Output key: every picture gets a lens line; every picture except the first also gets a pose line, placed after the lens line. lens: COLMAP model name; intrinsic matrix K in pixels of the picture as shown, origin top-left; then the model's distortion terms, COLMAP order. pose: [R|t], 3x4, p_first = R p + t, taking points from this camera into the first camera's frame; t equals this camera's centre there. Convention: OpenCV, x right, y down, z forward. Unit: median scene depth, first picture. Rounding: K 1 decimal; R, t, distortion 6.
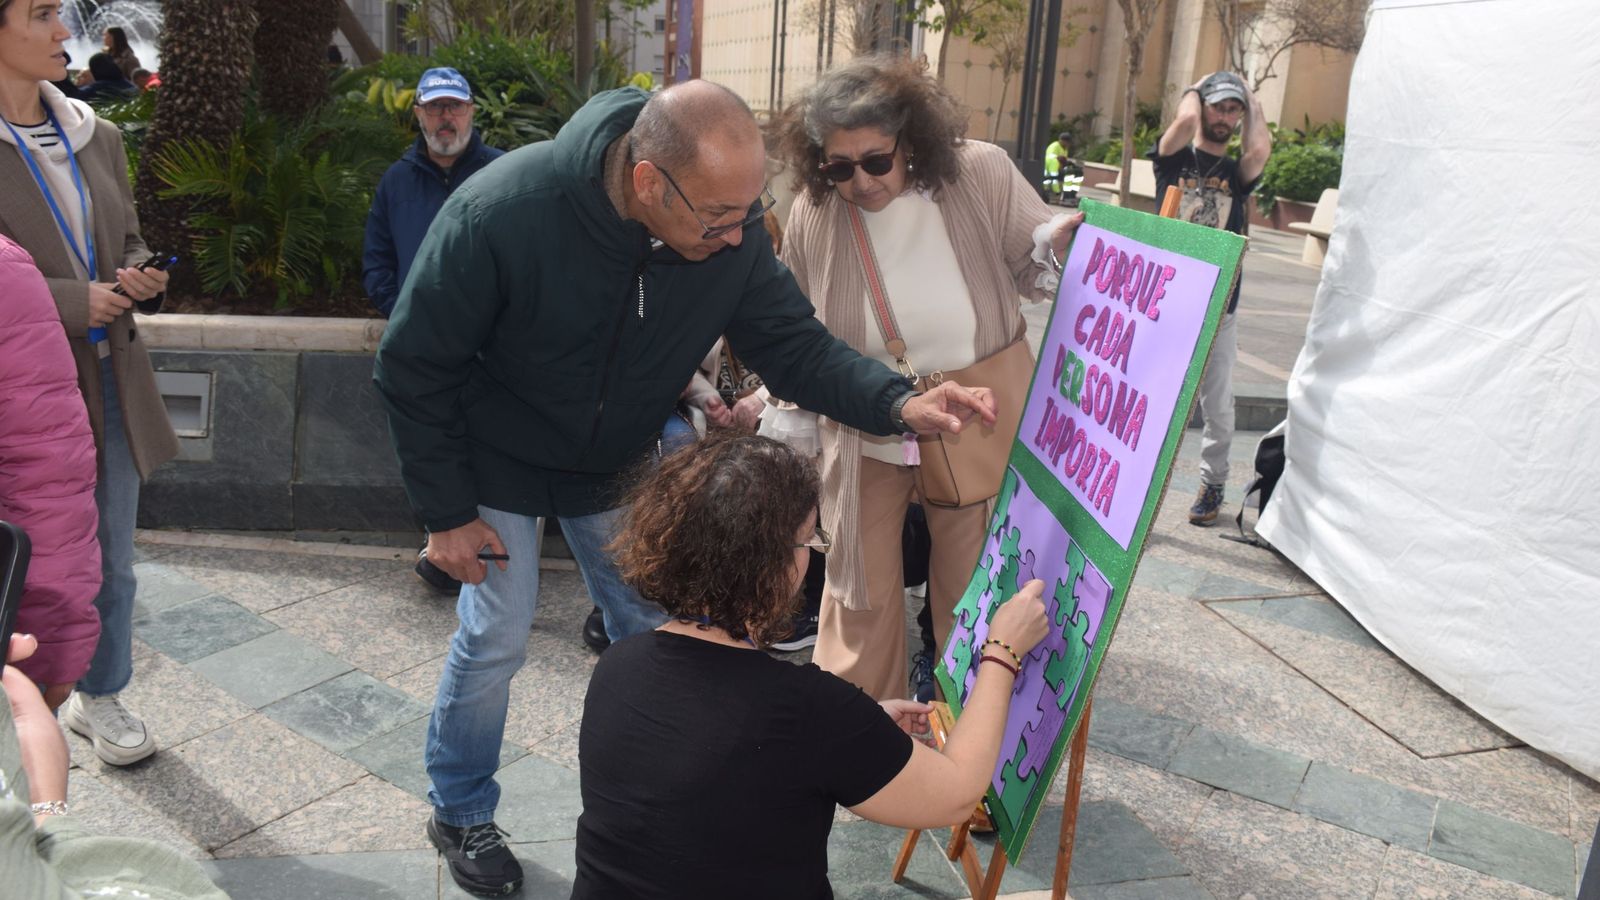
lens RADIAL K [[1259.4, 0, 791.9], [0, 1259.4, 447.6], [0, 0, 1]] dist [-0.136469, 0.097838]
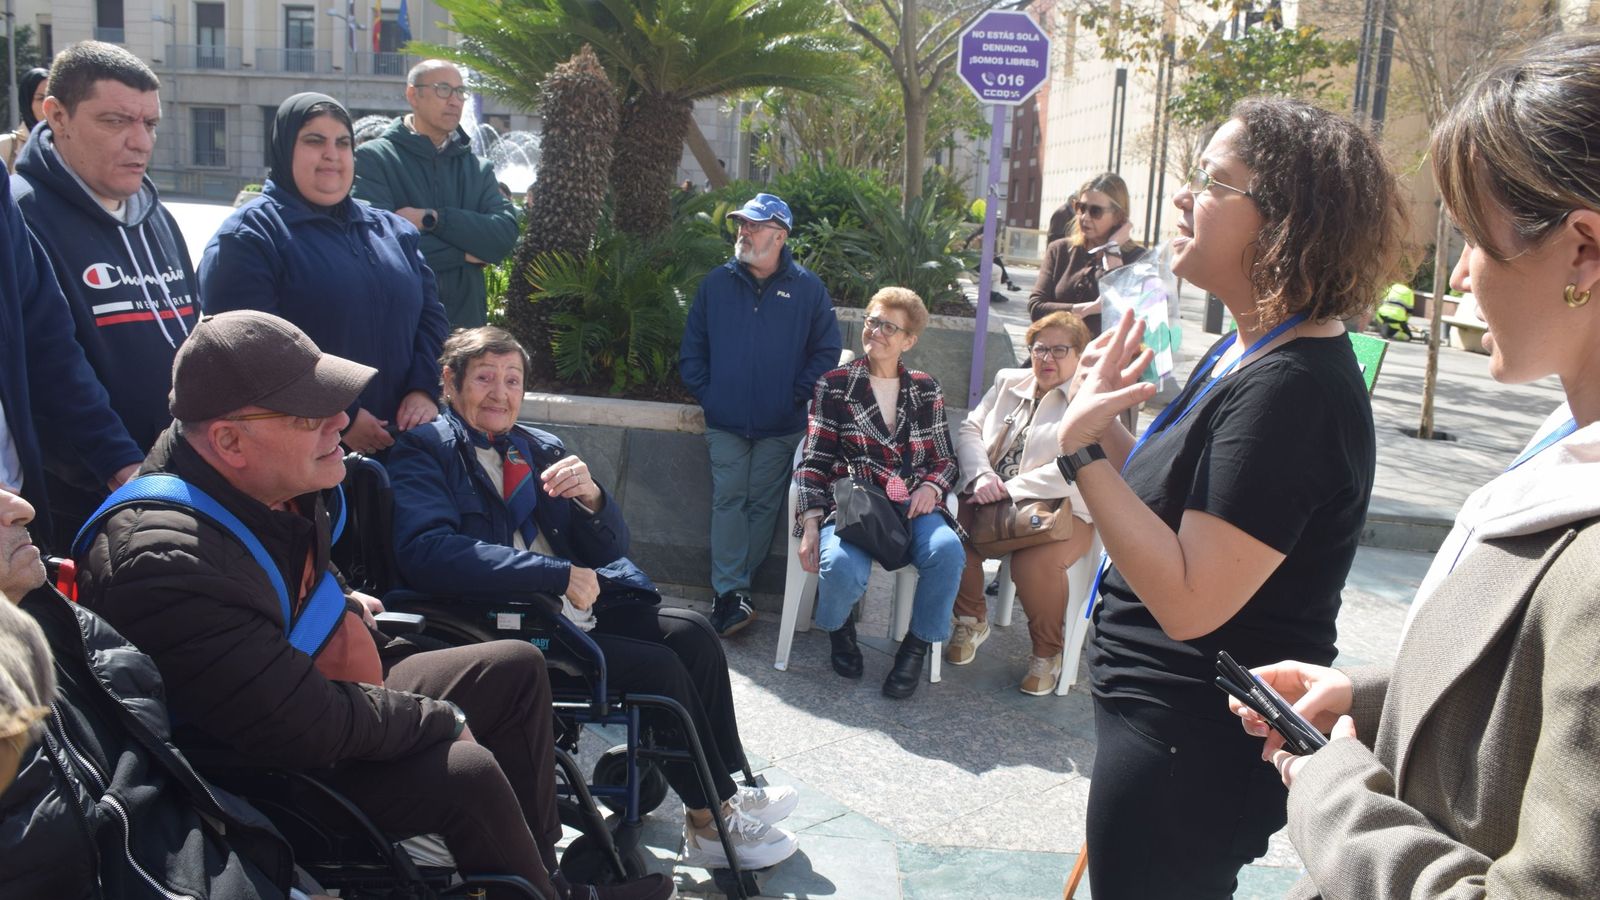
lens RADIAL K [[1259.4, 0, 791.9], [0, 1259.4, 447.6], [0, 0, 1]] dist [-0.136469, 0.097838]
pose [[0.963519, 0.049013, -0.263114, 0.073110], [-0.074086, 0.993517, -0.086229, 0.032261], [0.257181, 0.102576, 0.960904, -0.116732]]
